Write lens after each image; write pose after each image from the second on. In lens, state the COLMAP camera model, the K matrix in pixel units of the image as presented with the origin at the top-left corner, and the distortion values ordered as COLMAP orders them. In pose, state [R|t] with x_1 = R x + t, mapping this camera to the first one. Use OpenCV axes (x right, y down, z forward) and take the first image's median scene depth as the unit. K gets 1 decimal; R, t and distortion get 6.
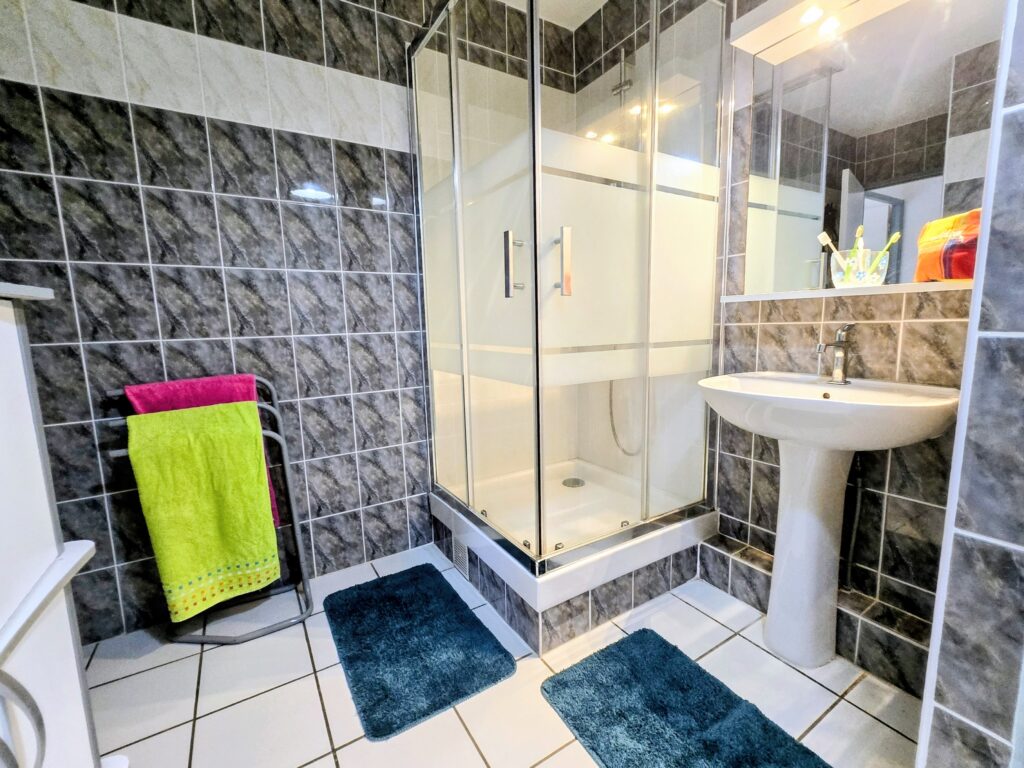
lens RADIAL K [[451.9, 0, 512.0], [0, 451.9, 384.0], [0, 0, 1]] dist [0.000517, 0.000008]
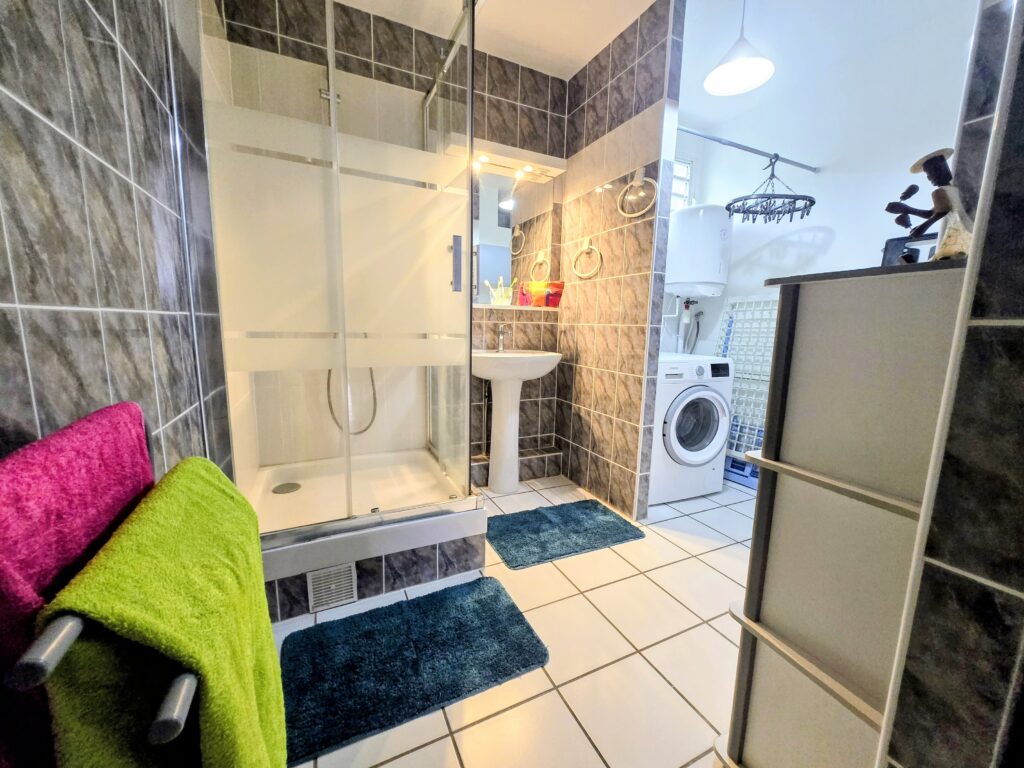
lens RADIAL K [[407.6, 0, 512.0], [0, 407.6, 384.0], [0, 0, 1]] dist [0.001645, -0.004421]
pose [[0.096221, -0.122614, 0.987779, -1.168411], [0.113870, 0.987224, 0.111453, -0.062049], [-0.988825, 0.101754, 0.108954, 0.811297]]
